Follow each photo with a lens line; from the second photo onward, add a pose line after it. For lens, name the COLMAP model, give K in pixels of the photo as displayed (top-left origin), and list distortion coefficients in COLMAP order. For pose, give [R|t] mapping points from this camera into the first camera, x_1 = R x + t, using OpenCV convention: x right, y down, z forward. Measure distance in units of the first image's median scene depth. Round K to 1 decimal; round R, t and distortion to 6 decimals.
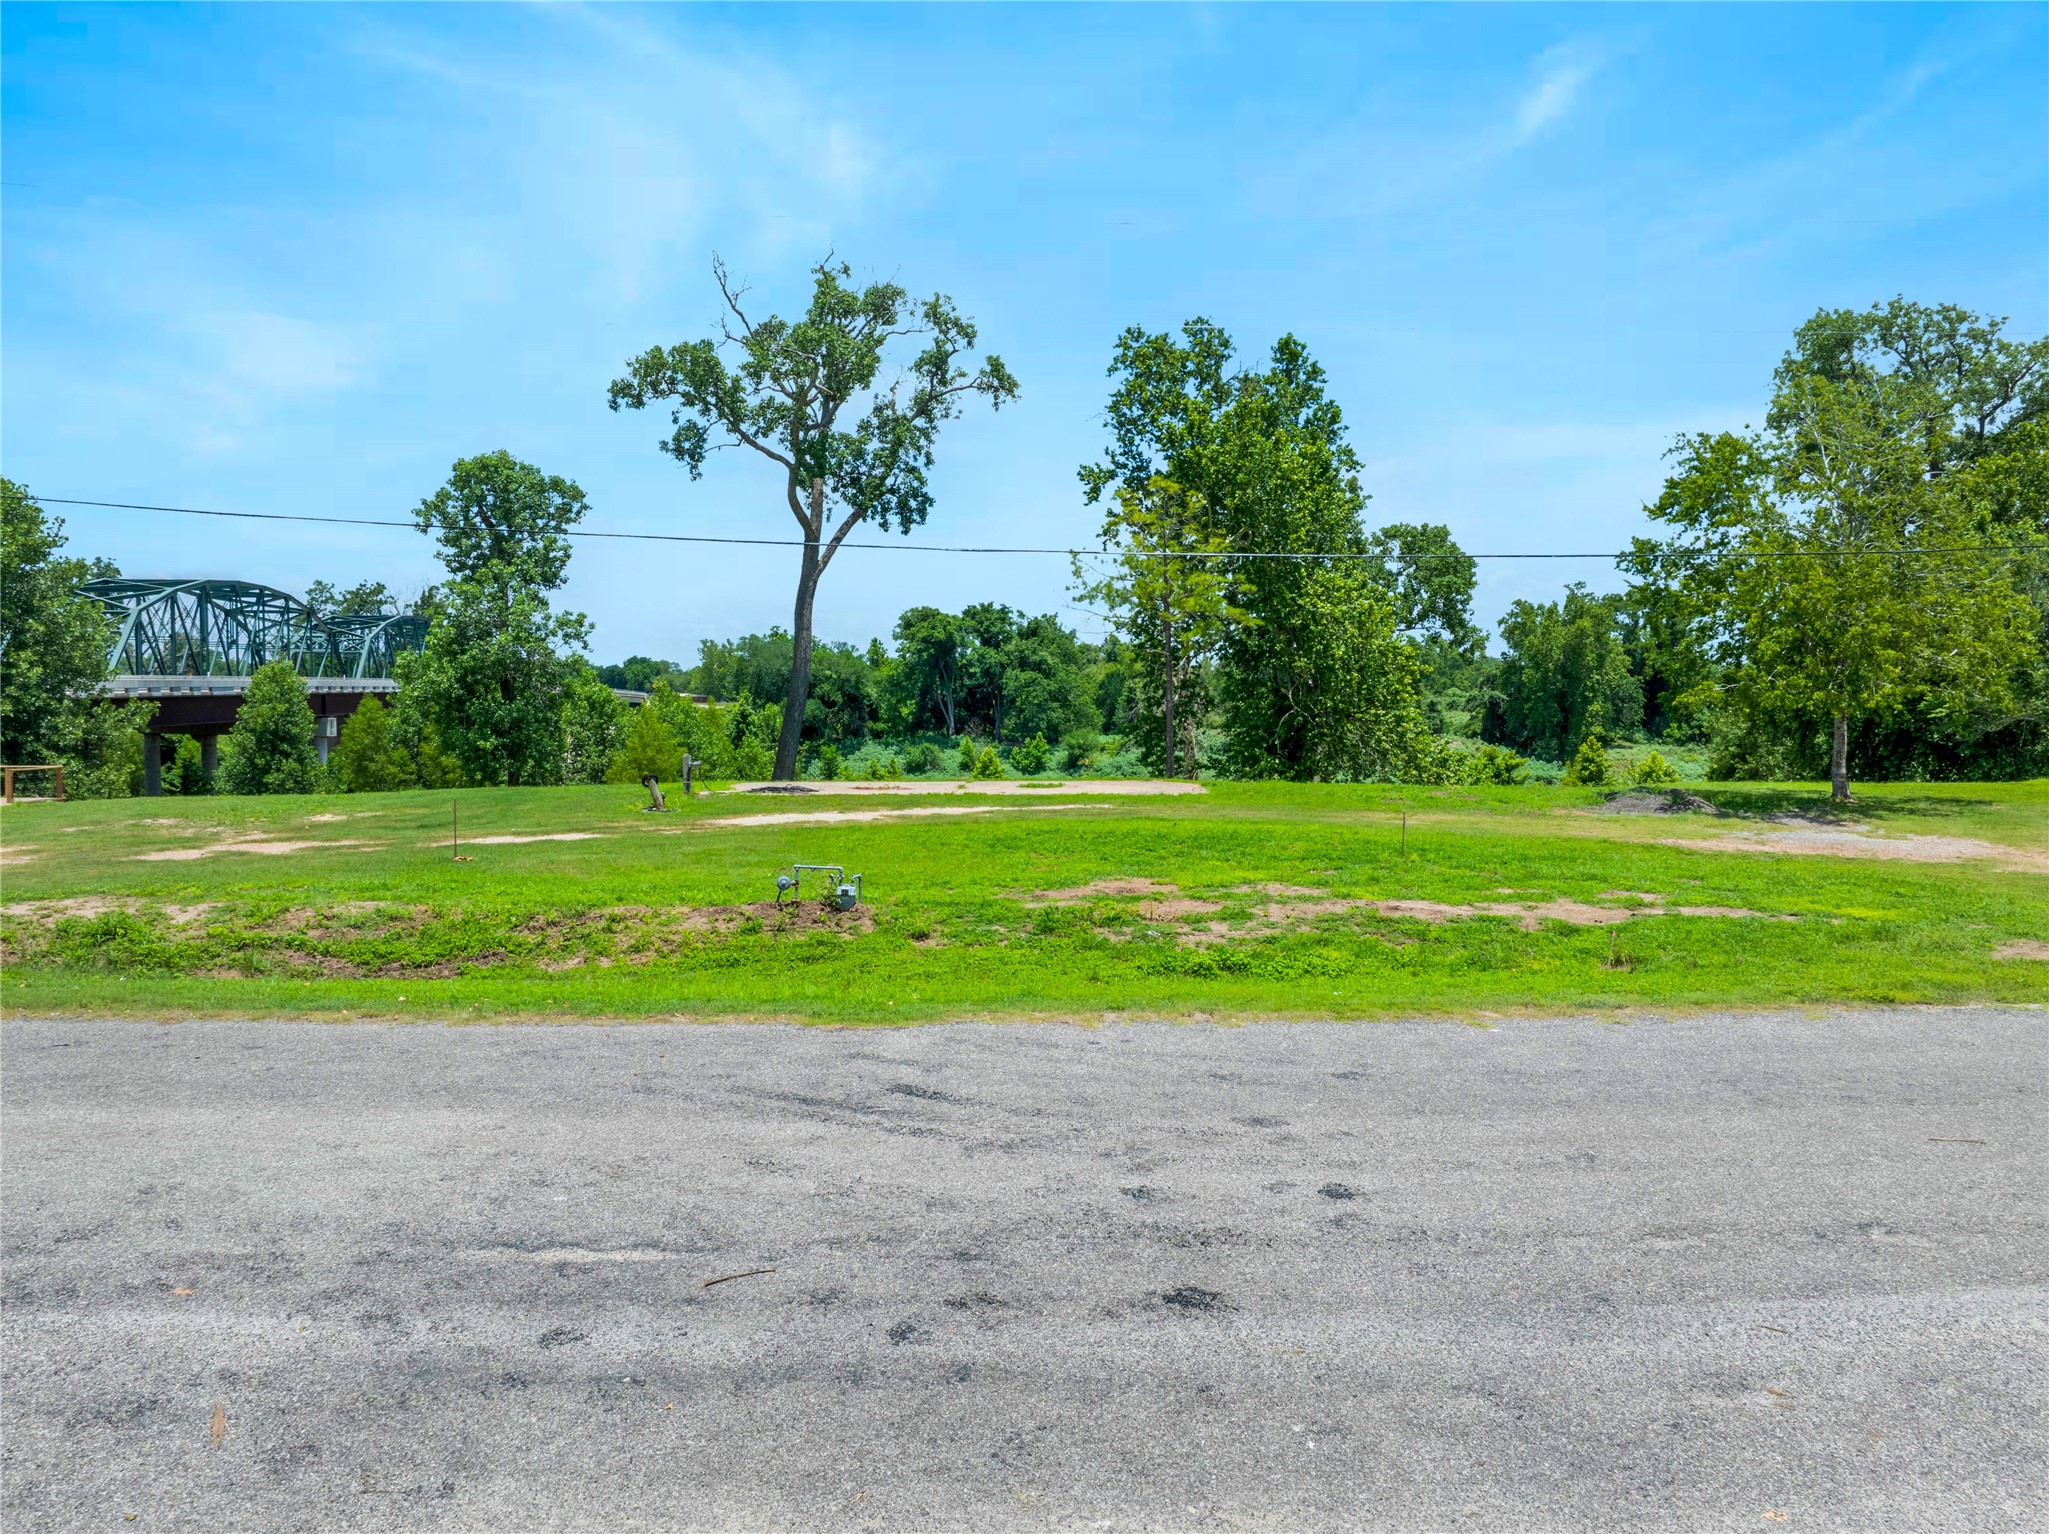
lens RADIAL K [[1446.1, 0, 1017.3], [0, 1446.1, 765.9], [0, 0, 1]] dist [-0.035122, -0.004935]
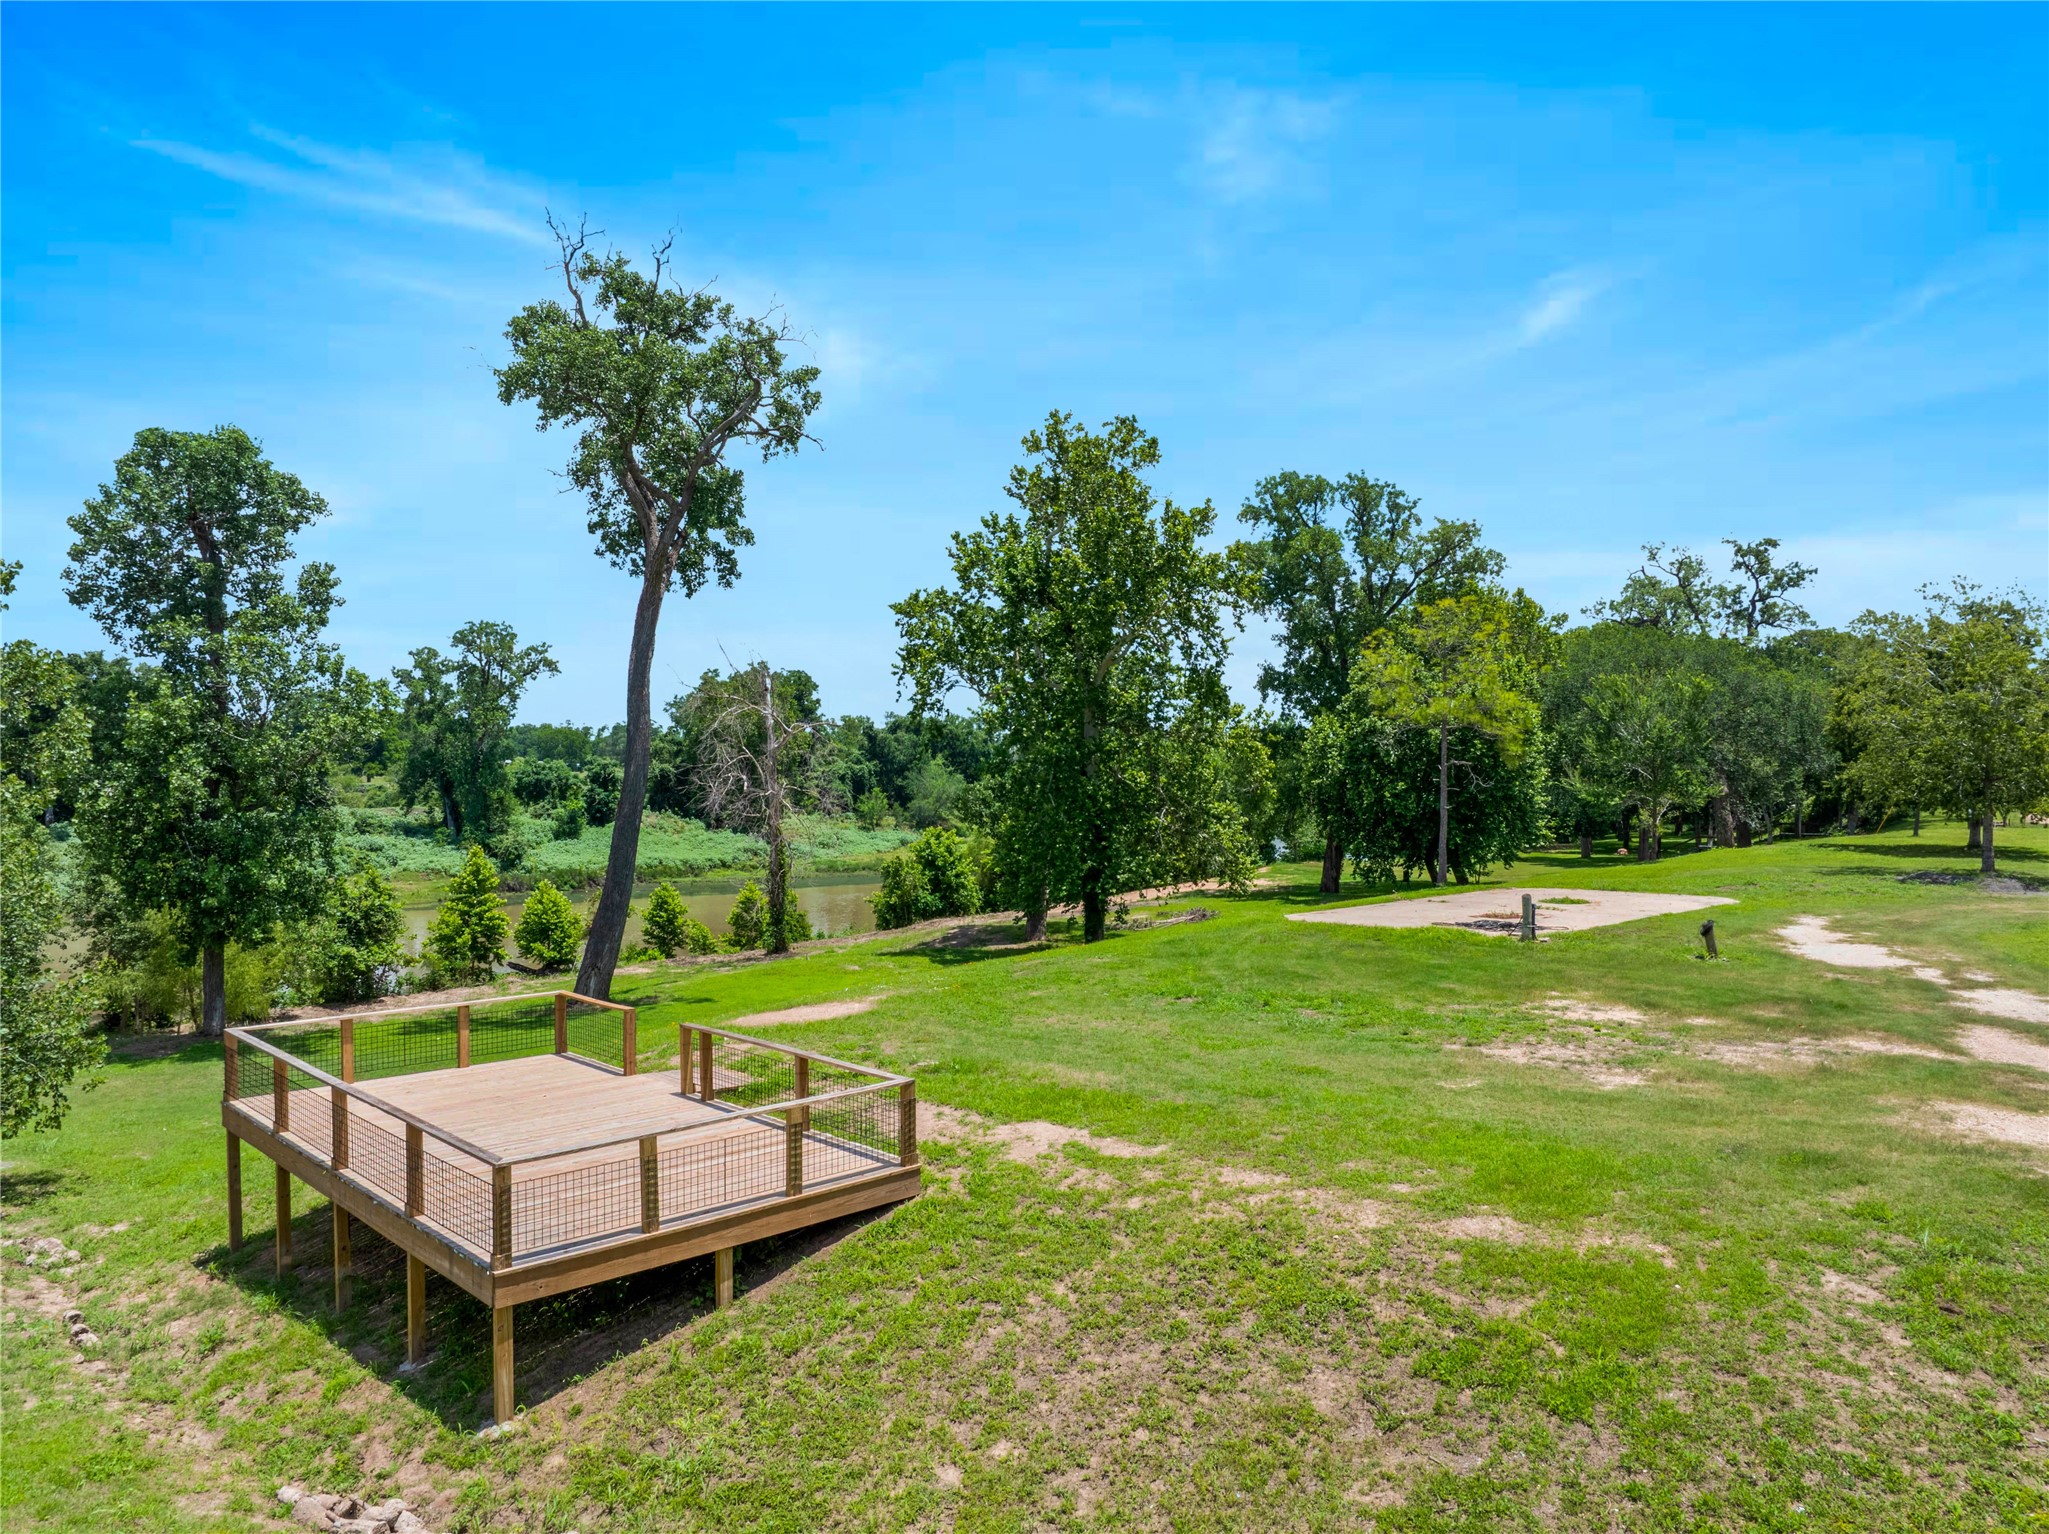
lens RADIAL K [[1446.1, 0, 1017.3], [0, 1446.1, 765.9], [0, 0, 1]] dist [-0.035122, -0.004935]
pose [[0.725464, -0.002235, 0.688257, -0.503315], [0.031982, 0.999024, -0.030467, -0.032987], [-0.687517, 0.044114, 0.724827, 0.278117]]
